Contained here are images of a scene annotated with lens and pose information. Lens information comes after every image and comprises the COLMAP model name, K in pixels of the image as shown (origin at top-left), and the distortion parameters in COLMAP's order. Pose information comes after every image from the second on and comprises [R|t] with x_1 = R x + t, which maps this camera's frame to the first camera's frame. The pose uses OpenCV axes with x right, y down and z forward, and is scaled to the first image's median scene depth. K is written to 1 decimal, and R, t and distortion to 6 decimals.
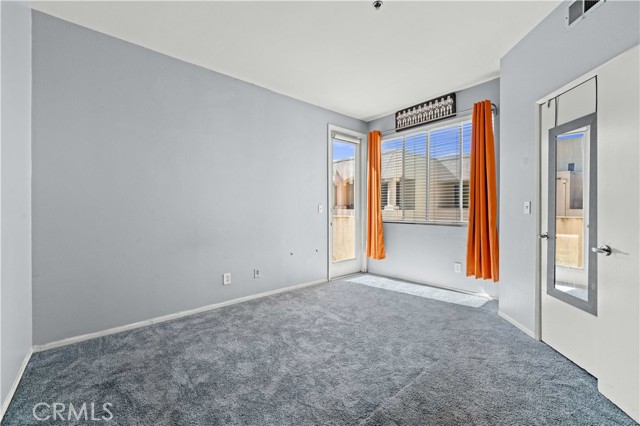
lens RADIAL K [[255.6, 0, 319.0], [0, 255.6, 209.8], [0, 0, 1]] dist [0.000679, 0.000163]
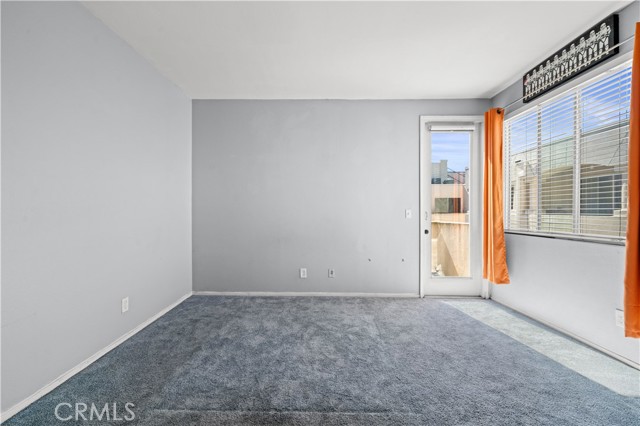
lens RADIAL K [[264.3, 0, 320.0], [0, 264.3, 213.0], [0, 0, 1]] dist [0.000445, 0.000080]
pose [[0.756506, 0.004663, -0.653971, 0.448008], [-0.007753, 0.999968, -0.001838, -0.002700], [0.653941, 0.006461, 0.756518, 0.123694]]
